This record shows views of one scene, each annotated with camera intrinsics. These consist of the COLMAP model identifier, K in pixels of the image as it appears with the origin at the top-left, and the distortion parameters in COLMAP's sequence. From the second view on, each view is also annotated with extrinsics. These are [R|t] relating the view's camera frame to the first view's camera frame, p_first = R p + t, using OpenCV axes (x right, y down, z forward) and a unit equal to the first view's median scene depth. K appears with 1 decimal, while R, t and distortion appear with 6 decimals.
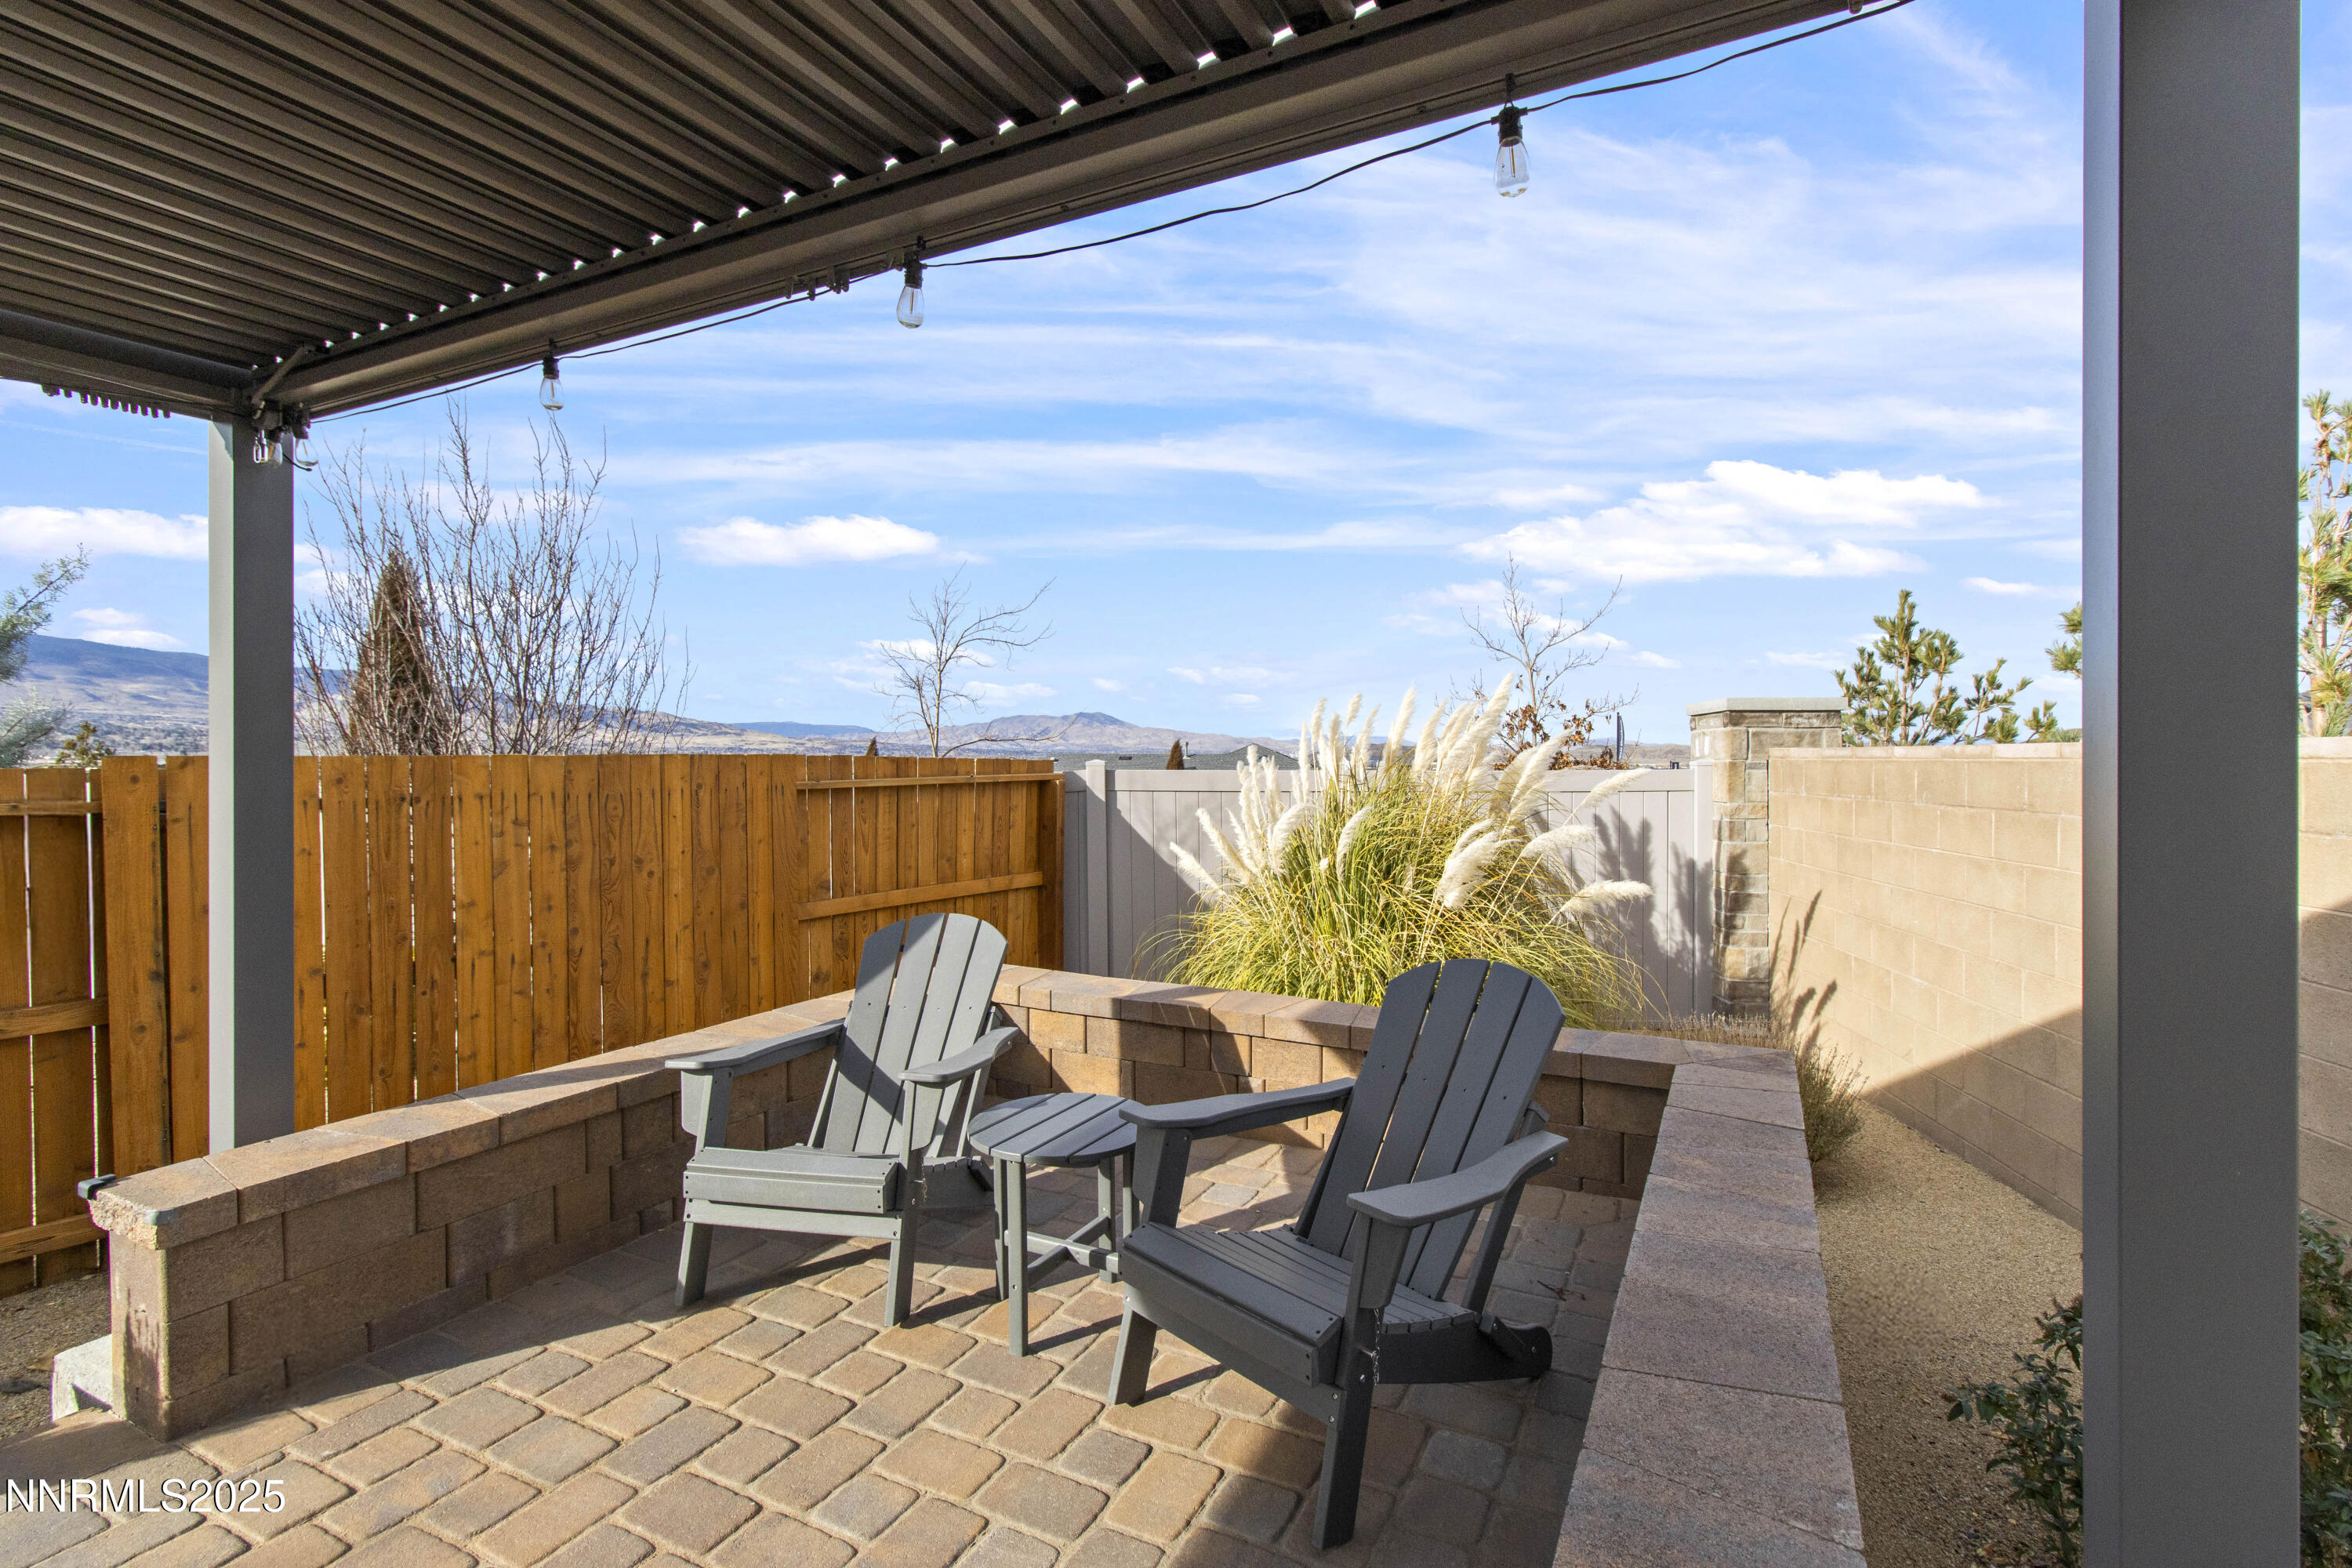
lens RADIAL K [[1083.0, 0, 1178.5], [0, 1083.0, 774.3], [0, 0, 1]] dist [0.002907, 0.001229]
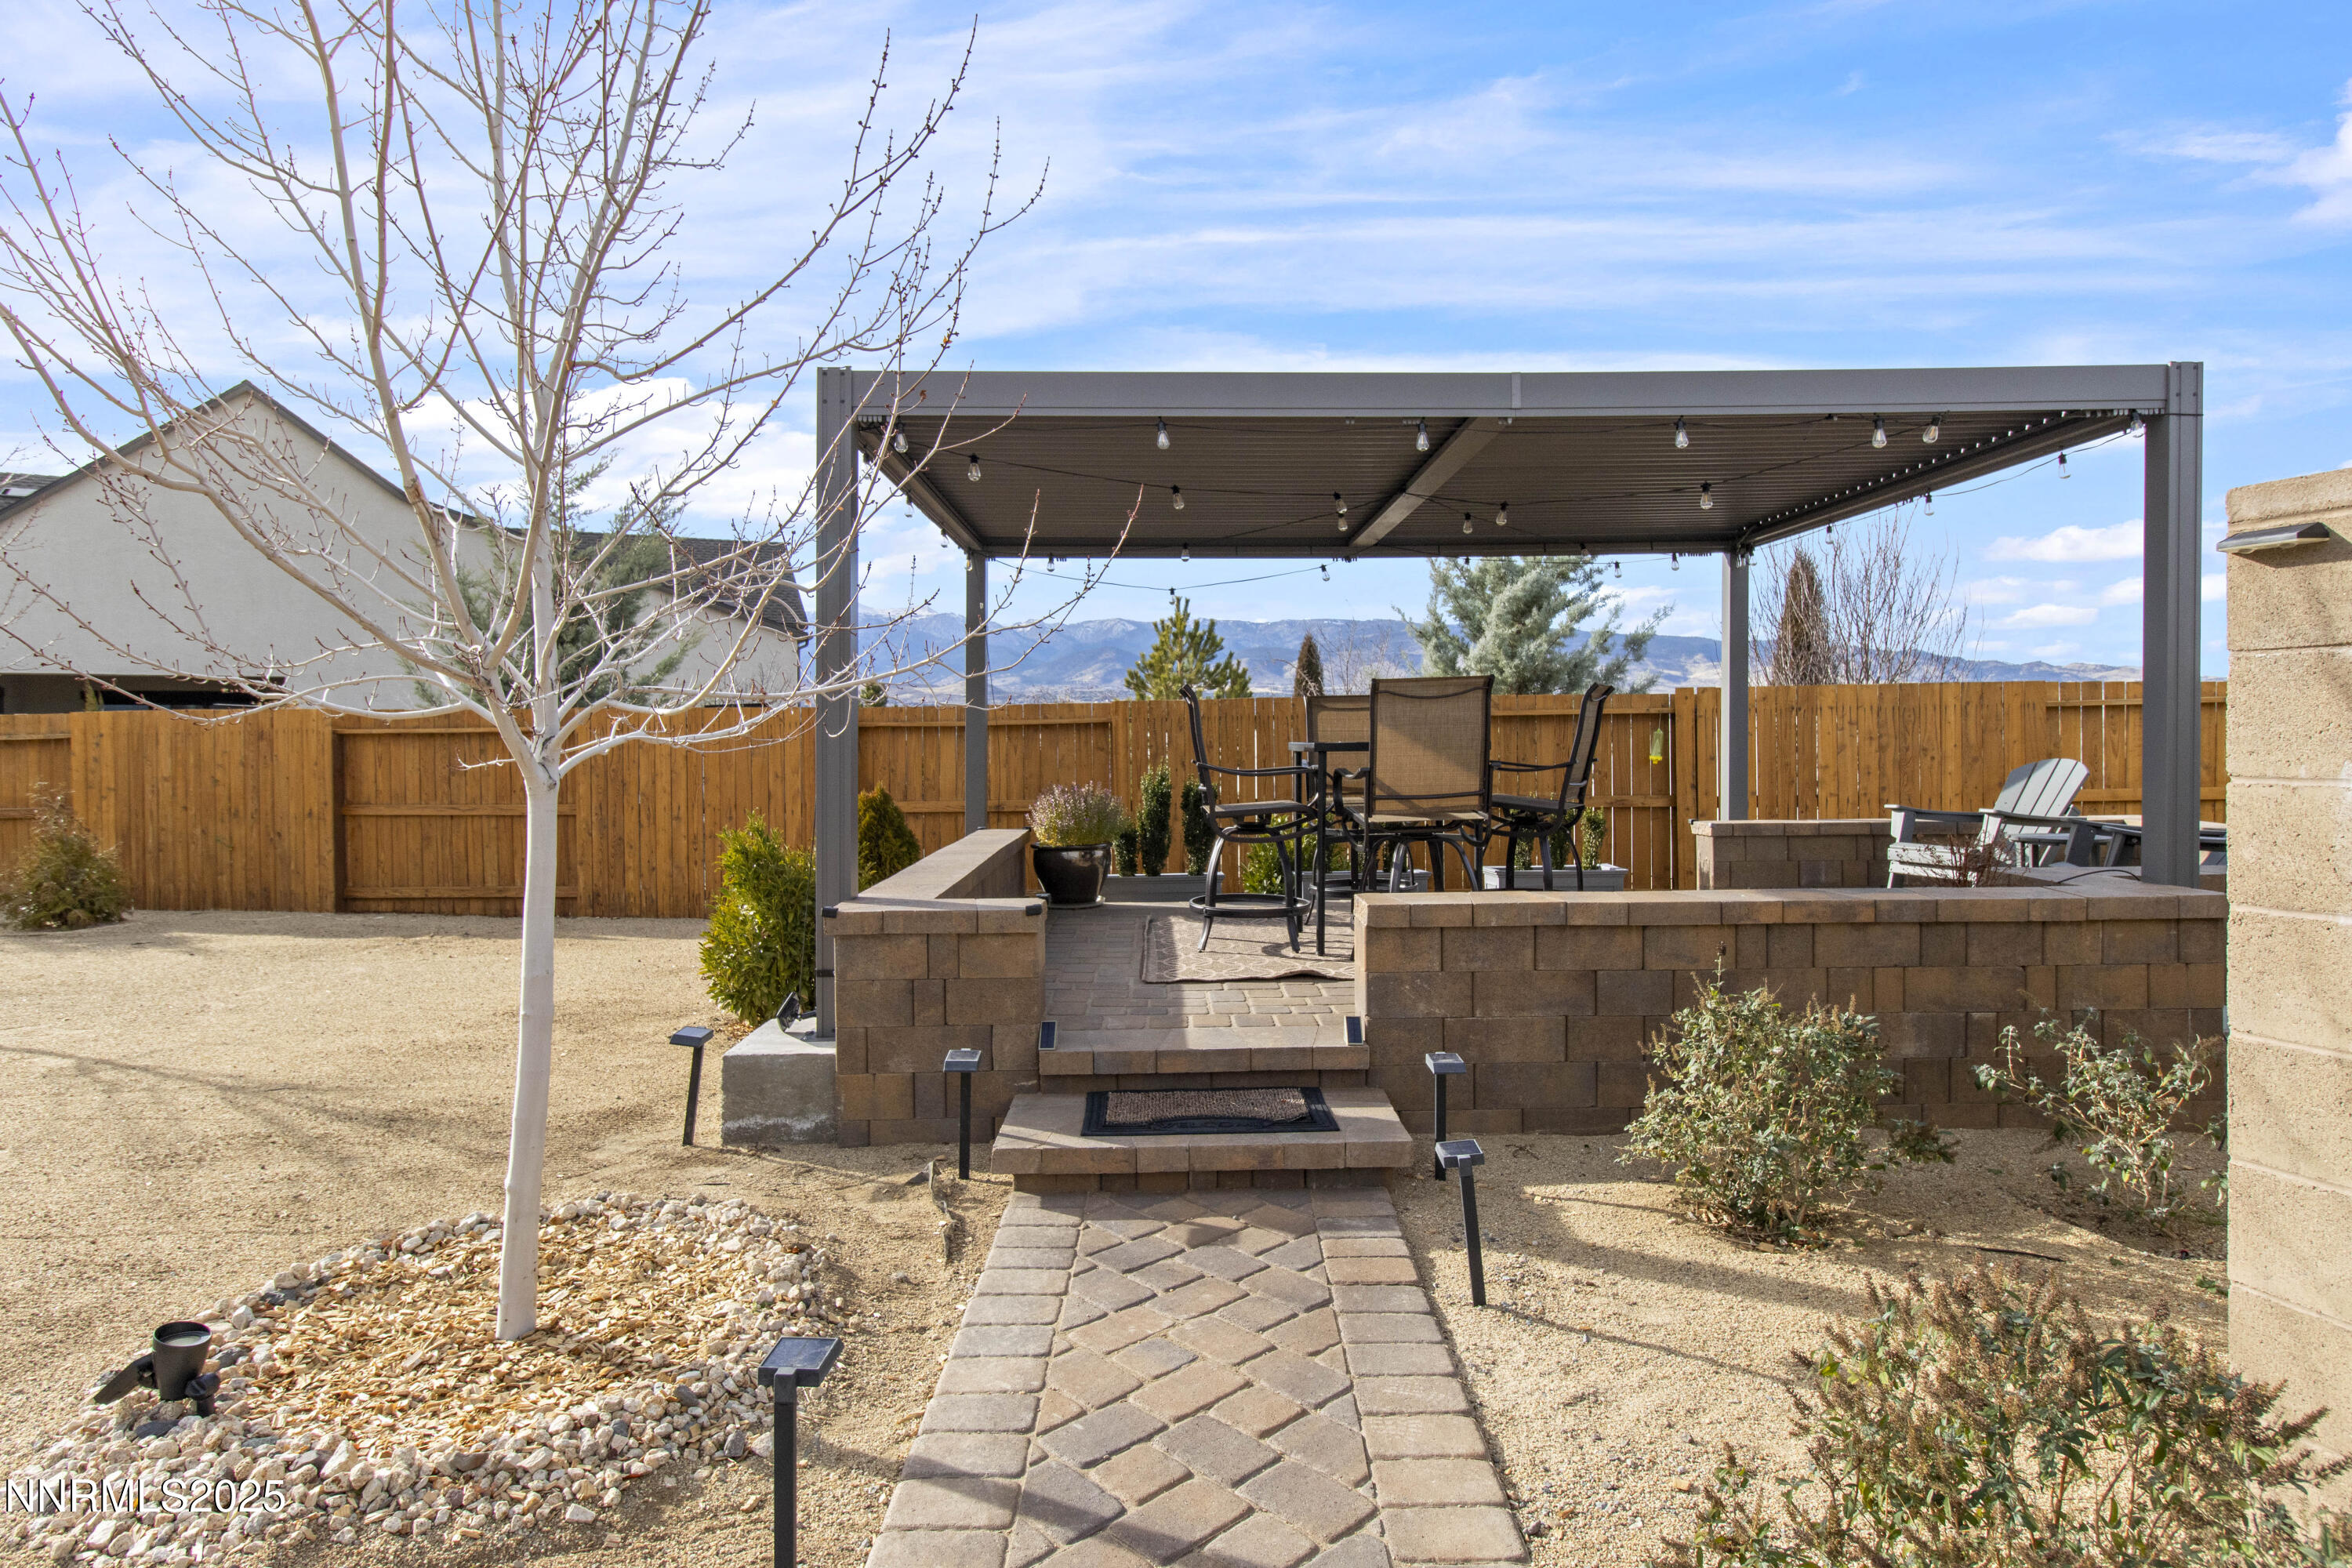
lens RADIAL K [[1336.5, 0, 1168.7], [0, 1336.5, 759.8], [0, 0, 1]] dist [0.003382, 0.000914]
pose [[0.469374, 0.009909, -0.882944, 0.603939], [-0.006489, 0.999949, 0.007773, 0.072511], [0.882976, 0.002081, 0.469414, -0.764922]]
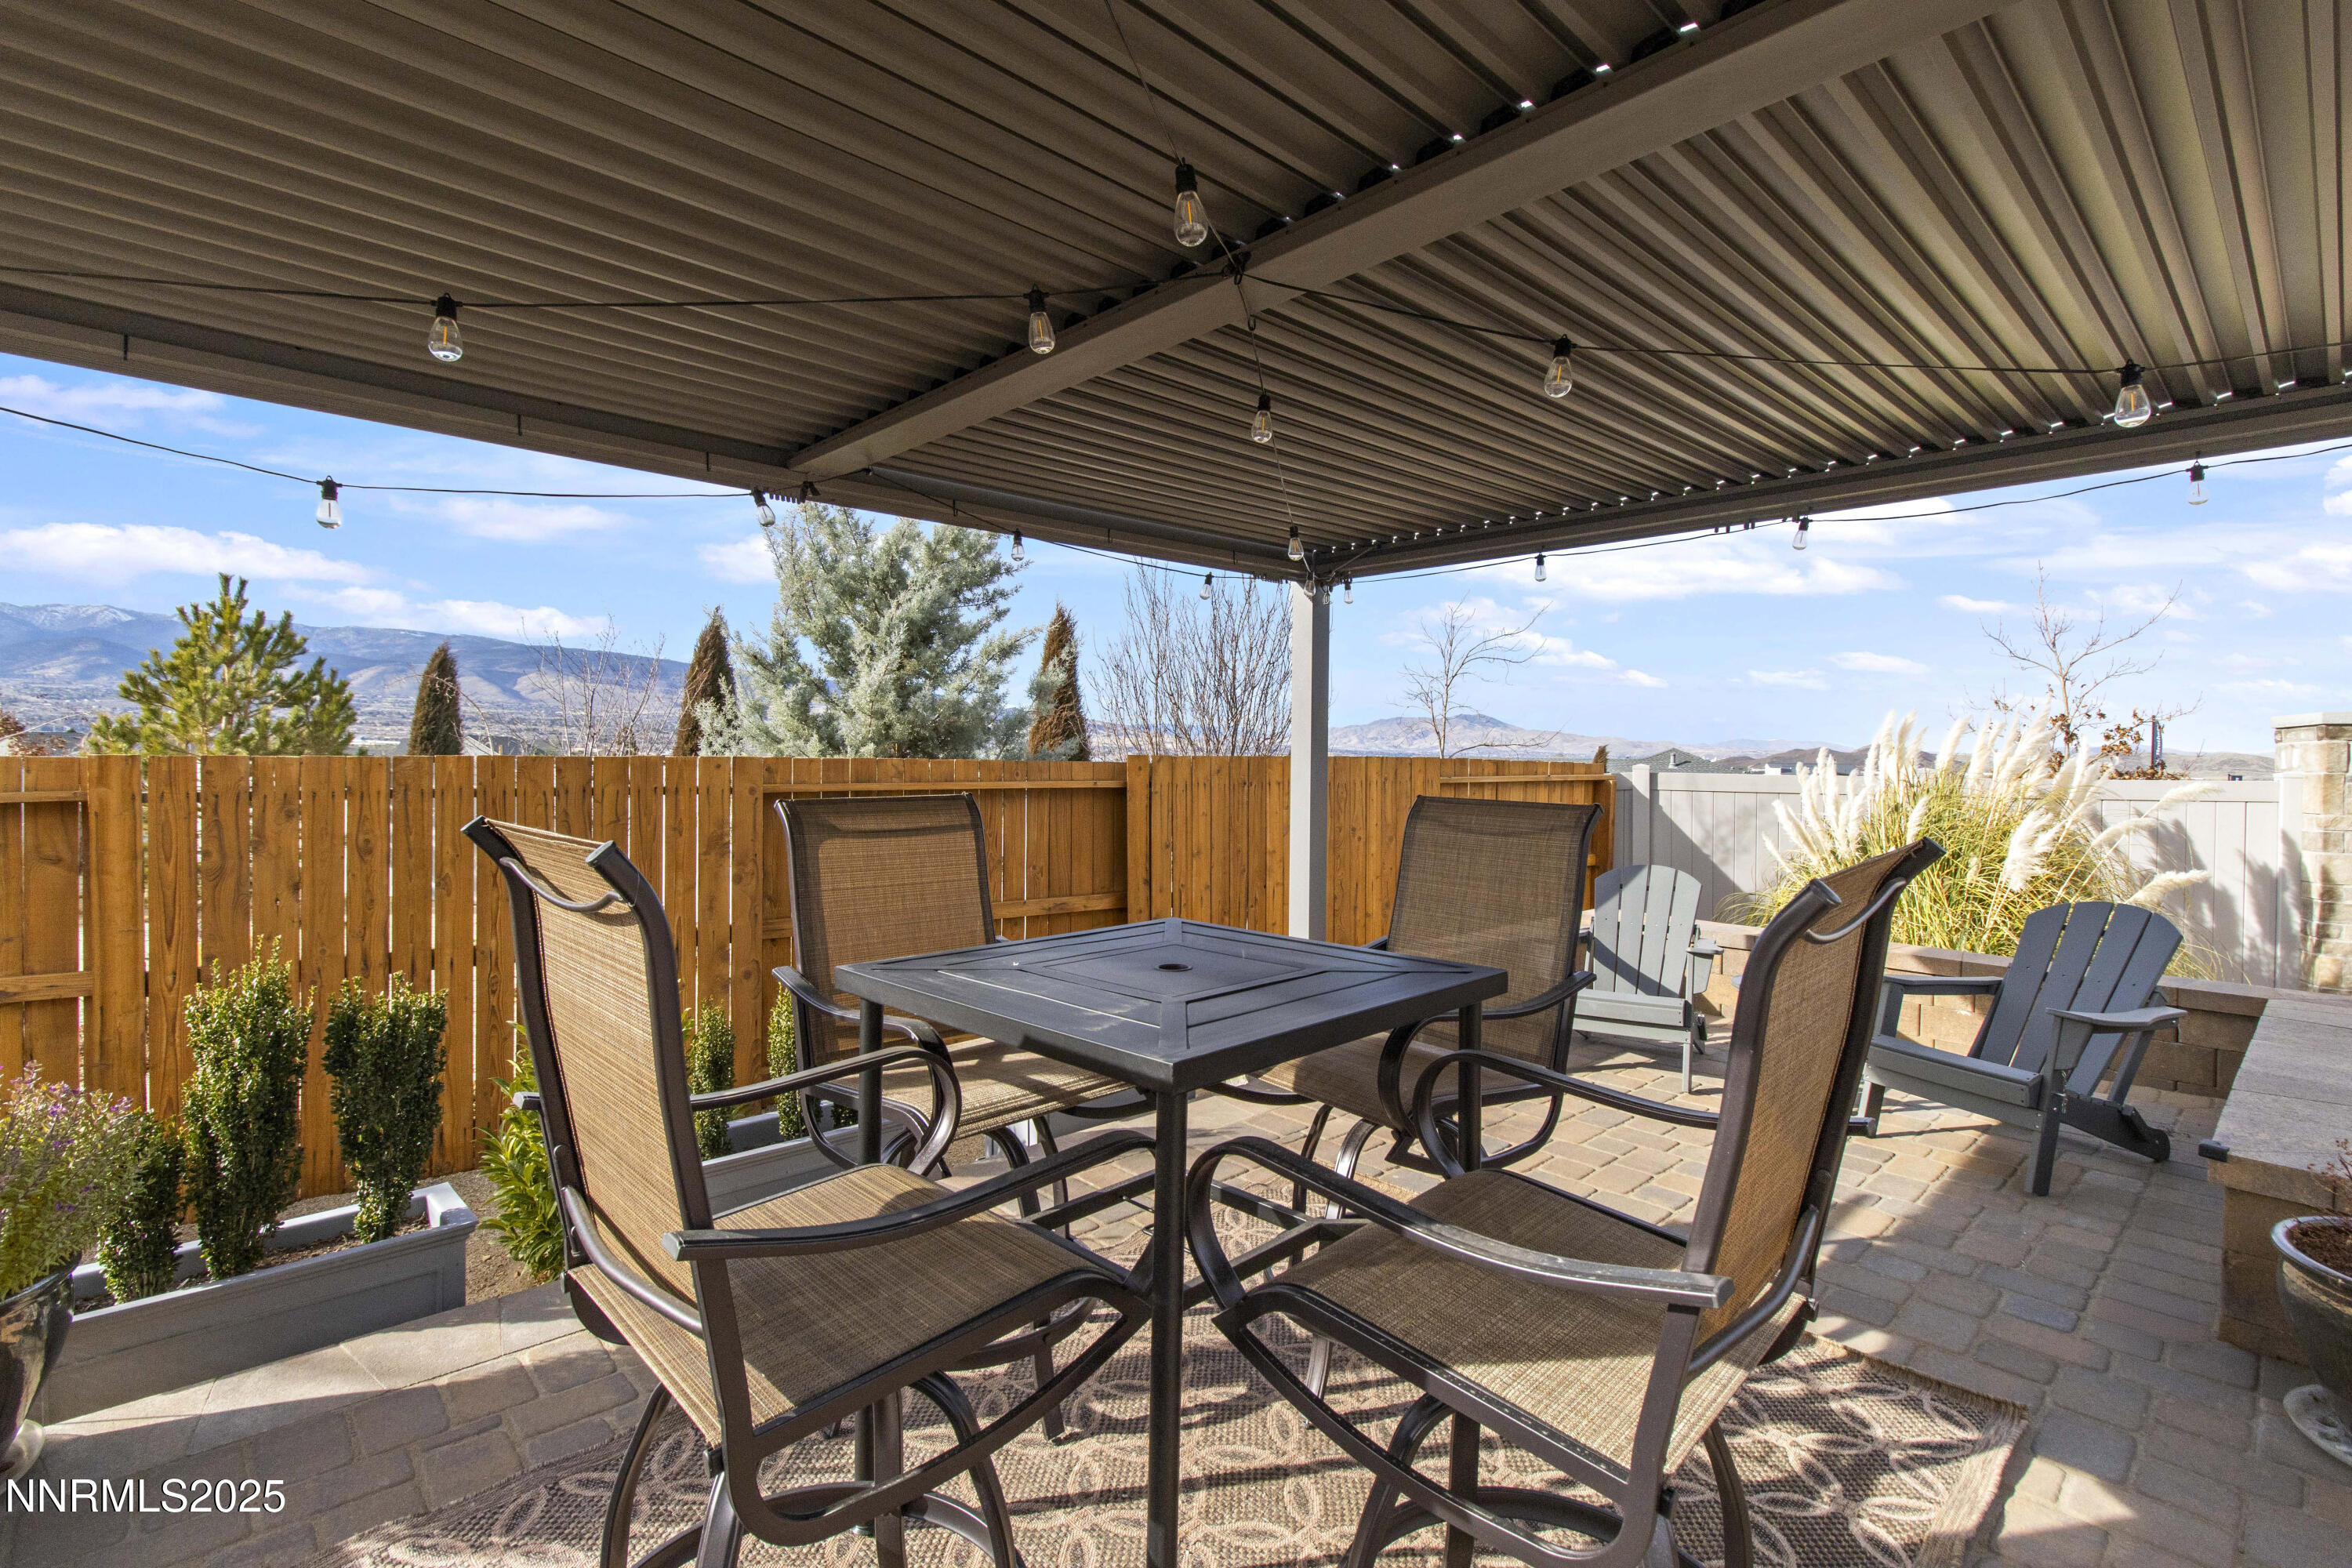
lens RADIAL K [[1083.0, 0, 1175.6], [0, 1083.0, 773.7], [0, 0, 1]] dist [0.002907, 0.001229]
pose [[0.942121, 0.015986, -0.334893, -0.195240], [-0.016650, 0.999861, 0.000888, 0.006141], [0.334861, 0.004740, 0.942256, -0.381499]]
